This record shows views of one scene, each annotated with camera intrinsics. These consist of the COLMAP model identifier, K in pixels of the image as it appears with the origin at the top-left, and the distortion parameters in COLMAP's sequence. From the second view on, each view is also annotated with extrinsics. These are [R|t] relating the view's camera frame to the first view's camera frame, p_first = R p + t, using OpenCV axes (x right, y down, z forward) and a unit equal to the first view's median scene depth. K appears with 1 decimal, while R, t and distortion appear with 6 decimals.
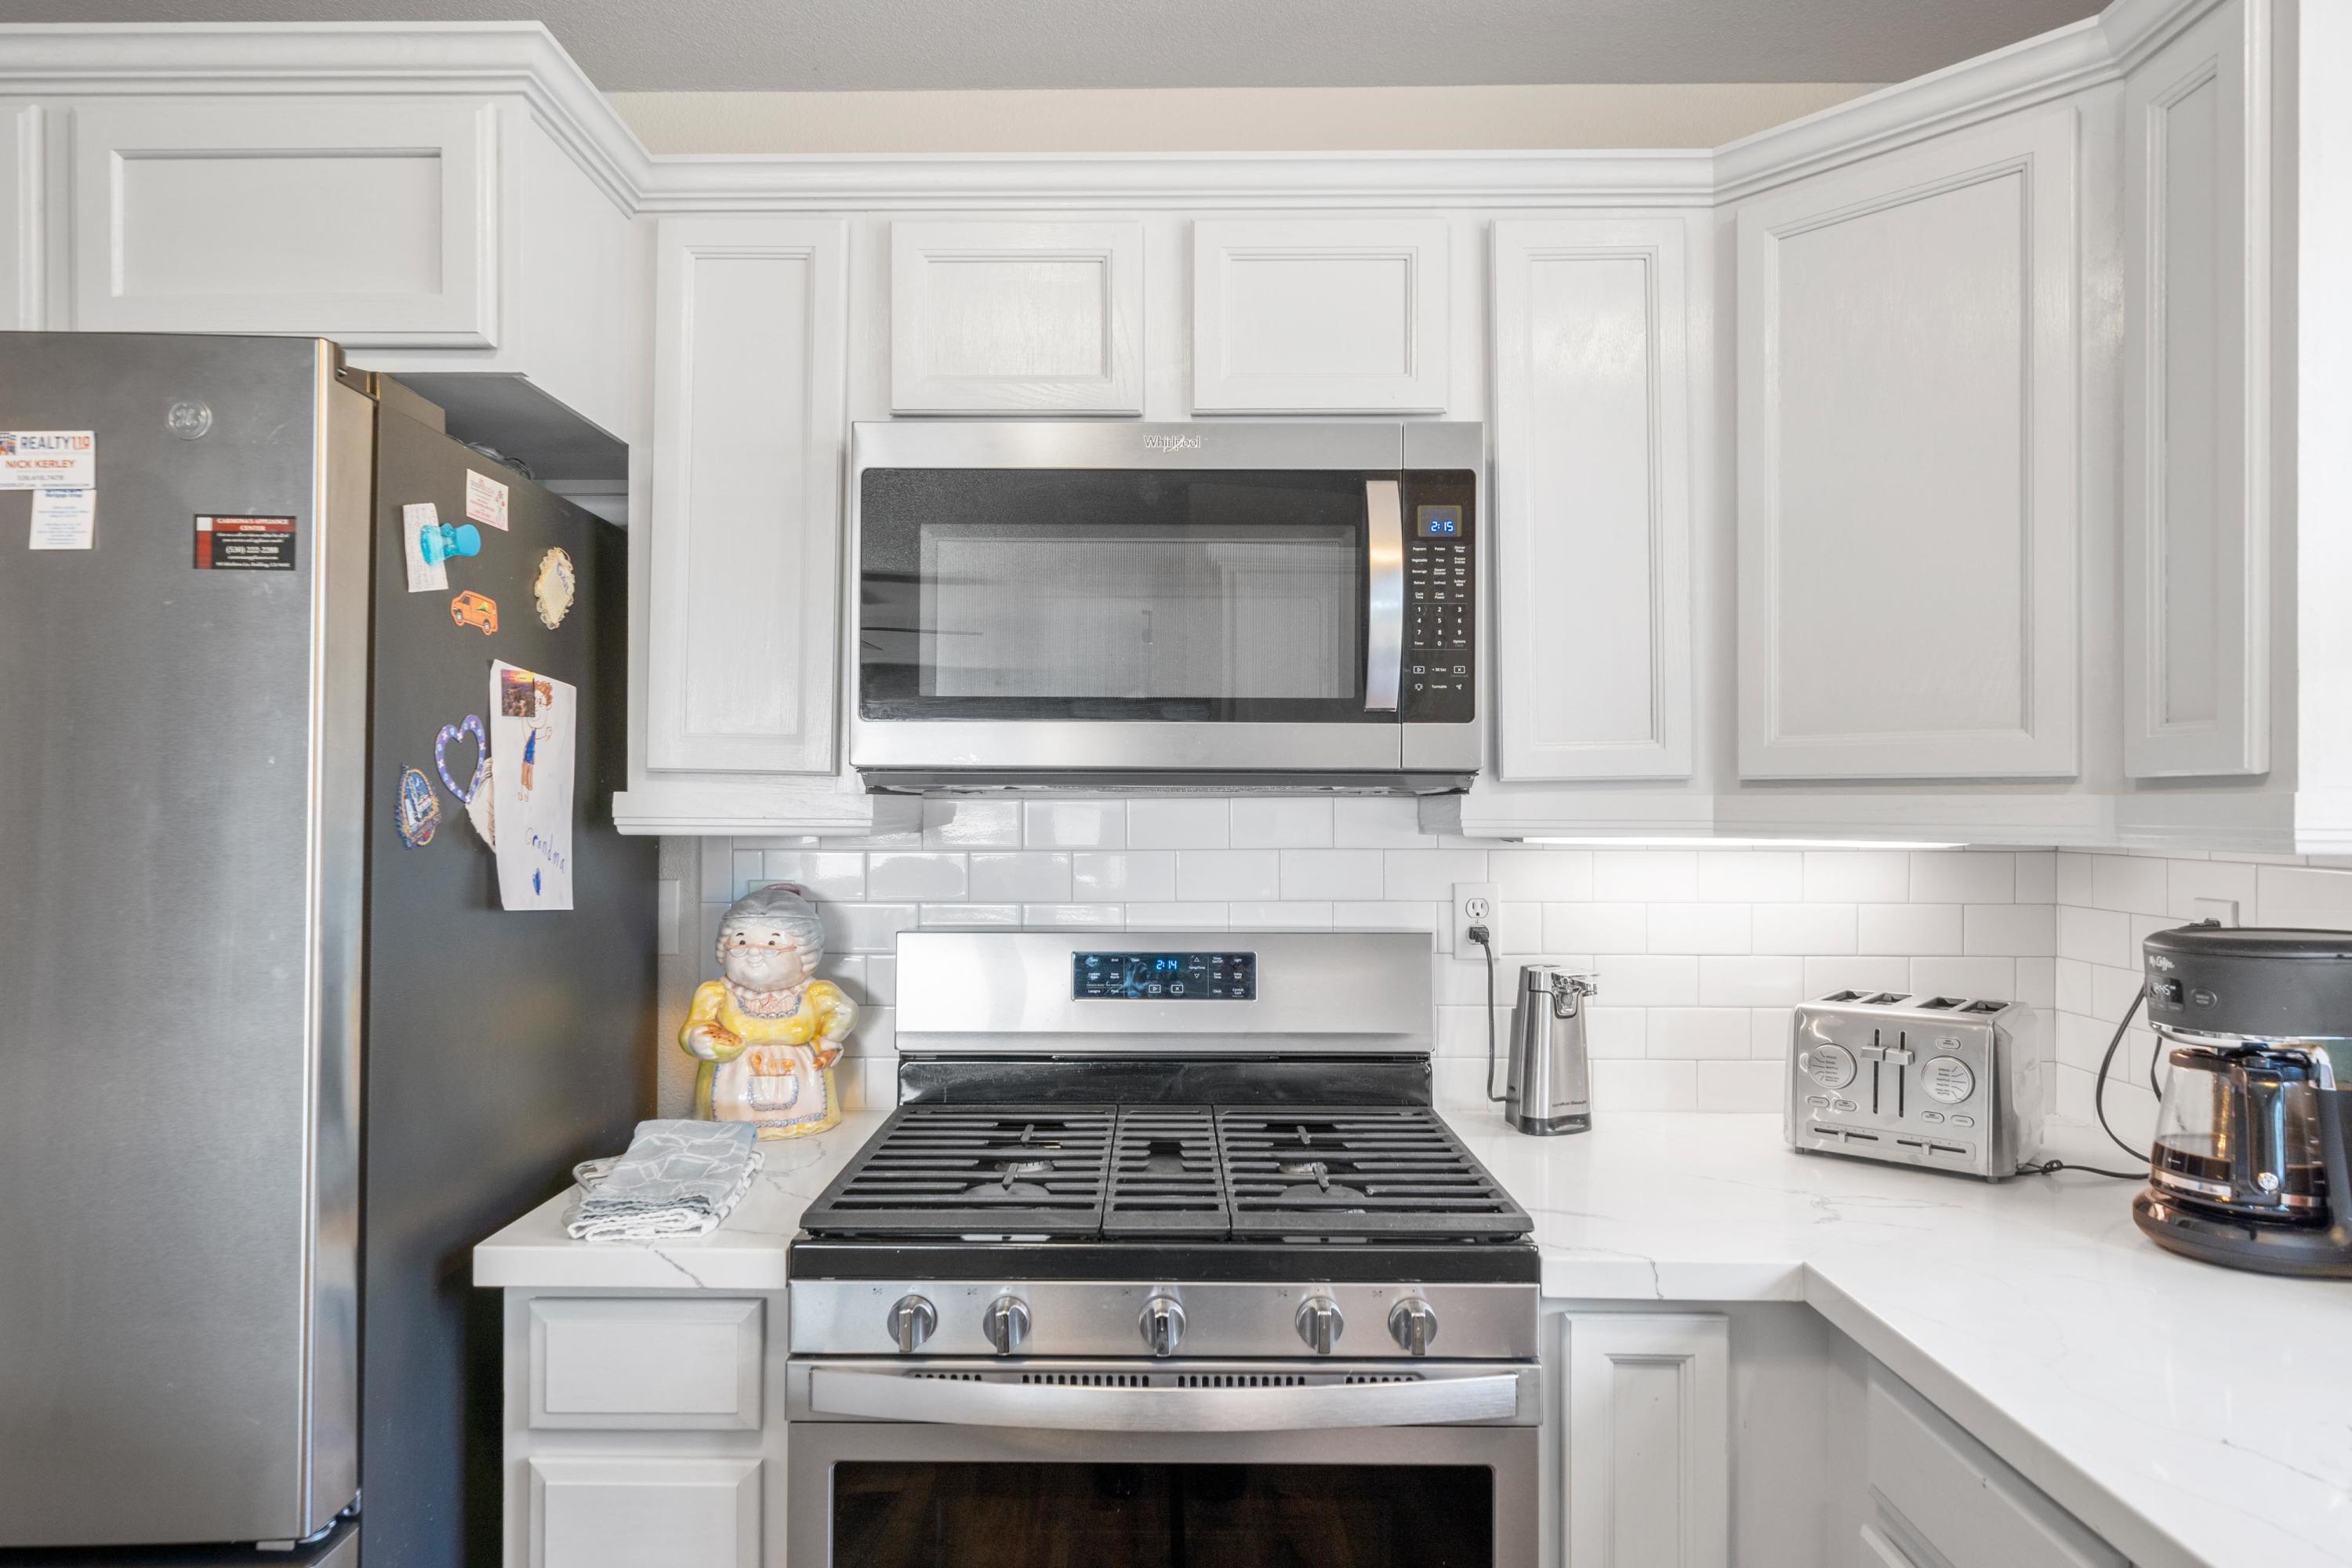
lens RADIAL K [[1409.1, 0, 1172.7], [0, 1409.1, 789.6], [0, 0, 1]] dist [0.001999, 0.000278]
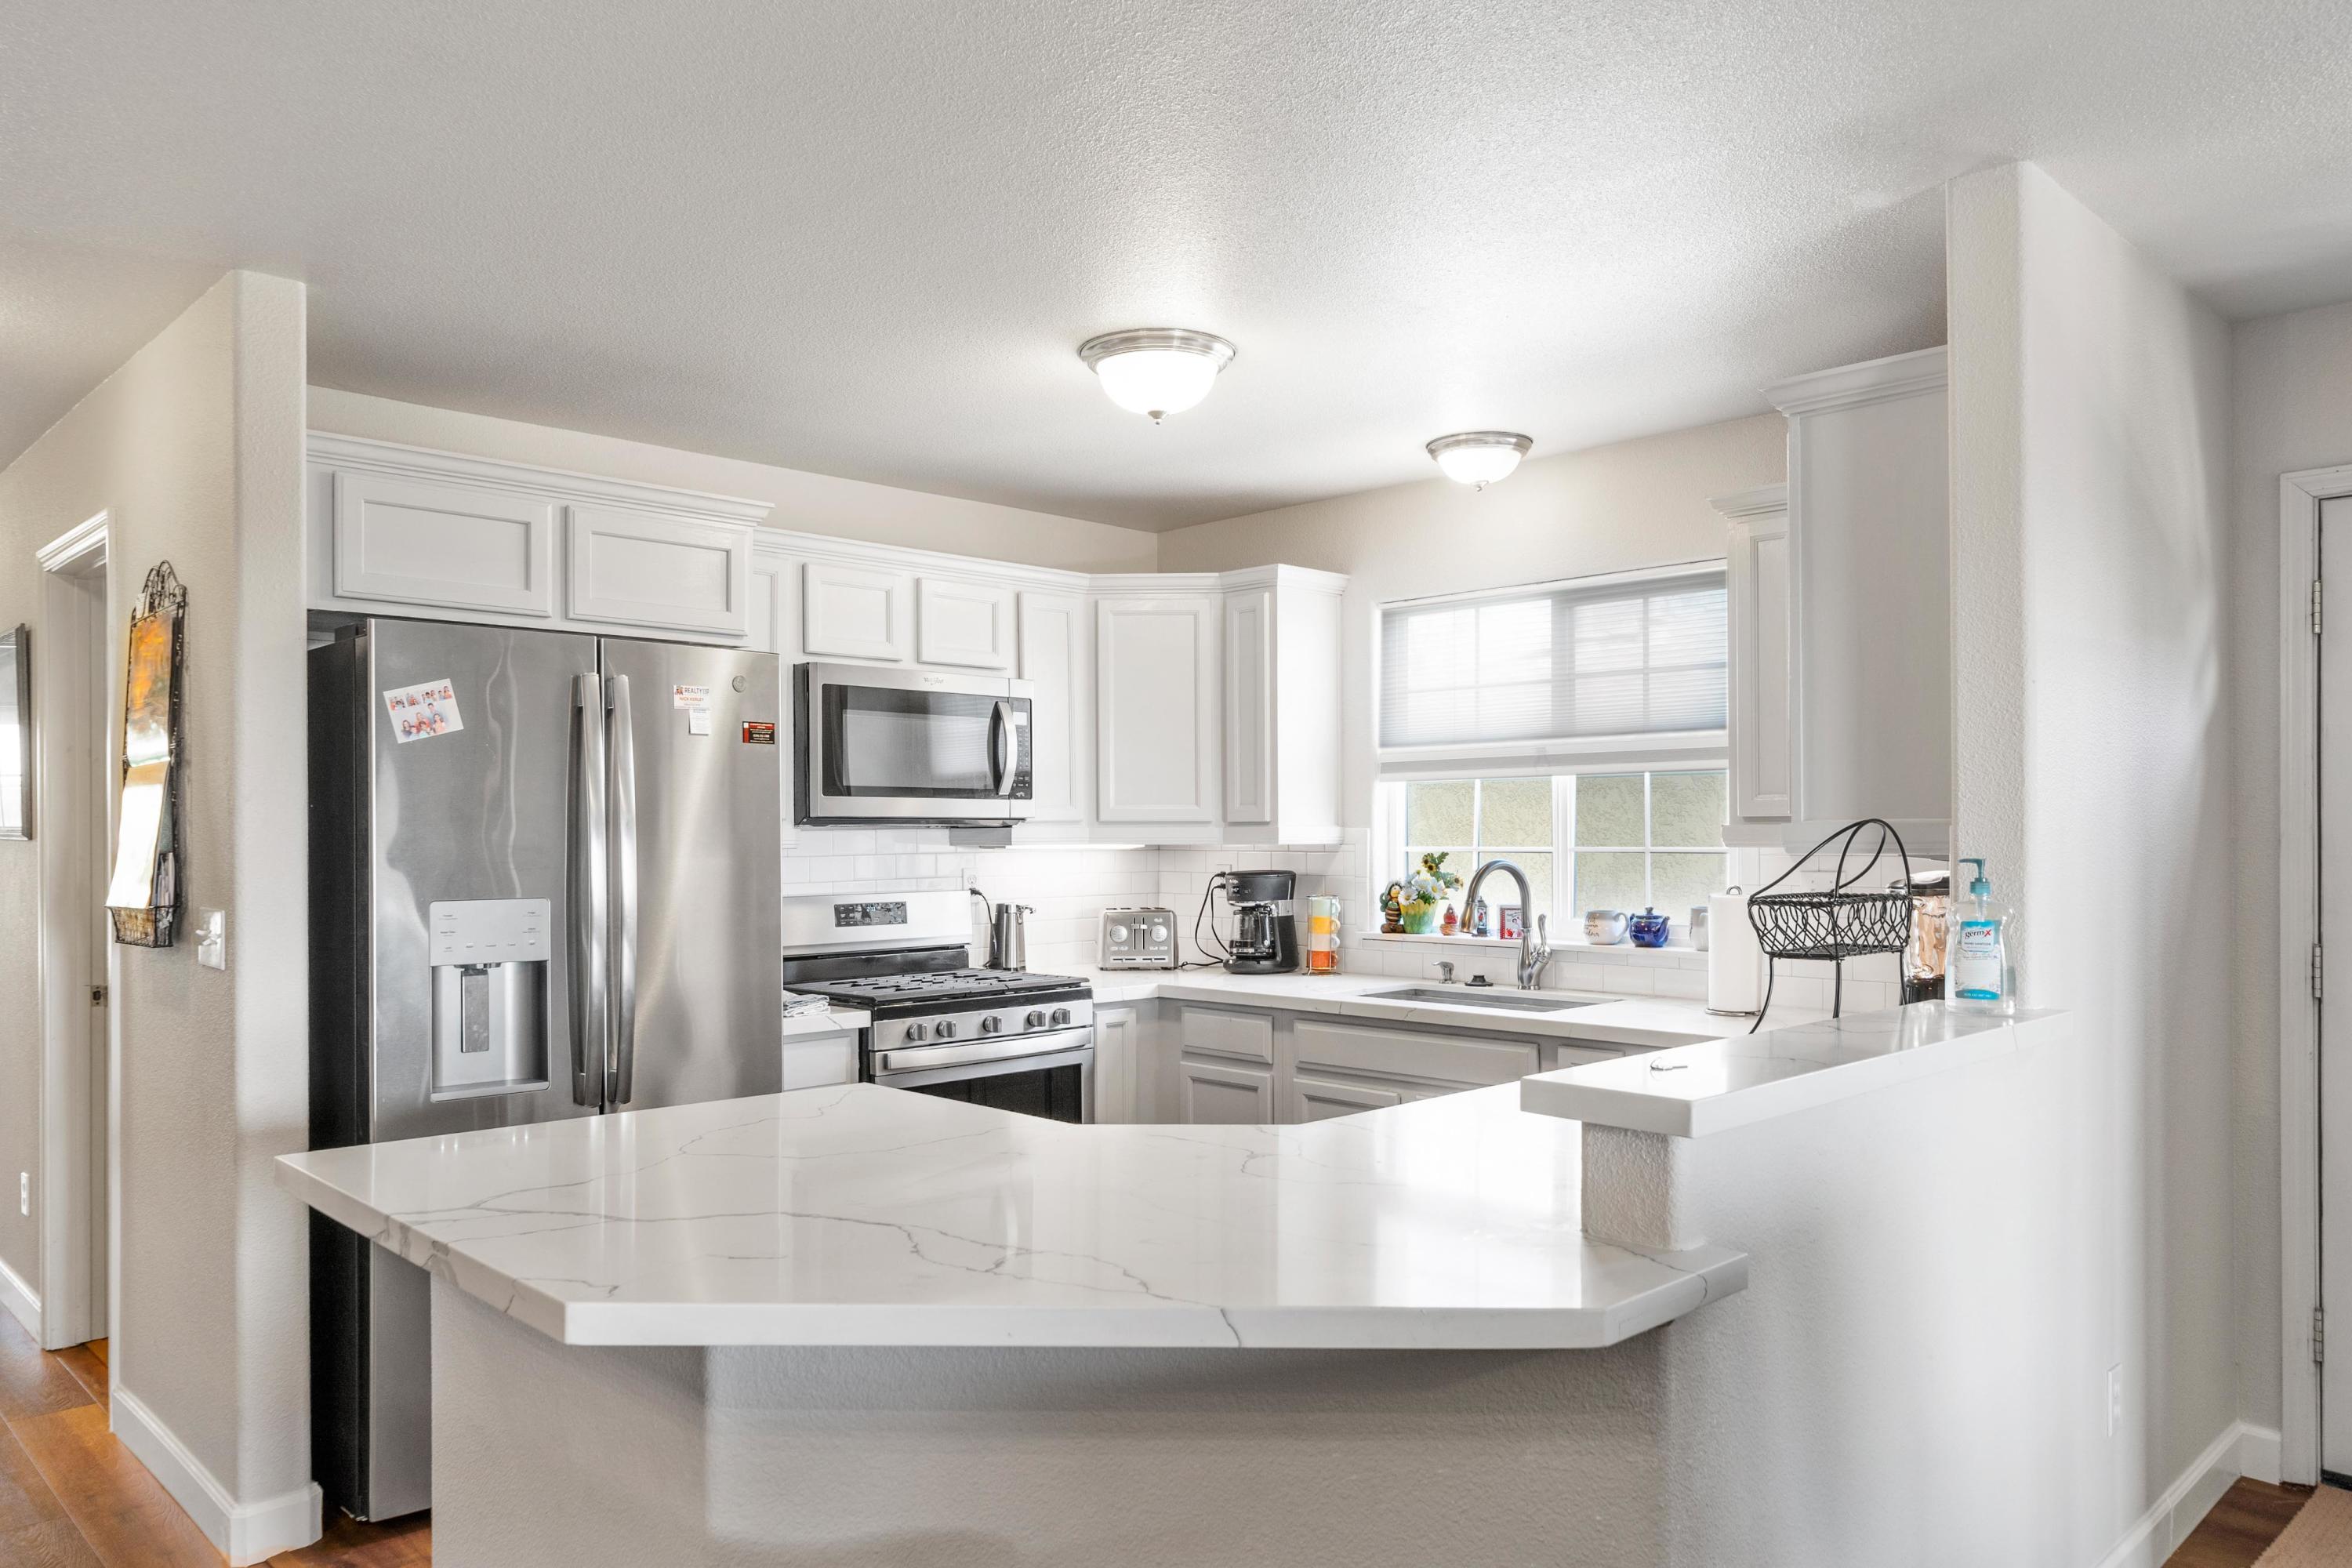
lens RADIAL K [[1612.3, 0, 1092.0], [0, 1612.3, 823.3], [0, 0, 1]] dist [-0.003494, 0.014280]
pose [[0.718782, -0.003805, 0.695225, -1.991766], [-0.001065, 0.999978, 0.006574, -0.028099], [-0.695234, -0.005466, 0.718762, -1.335611]]
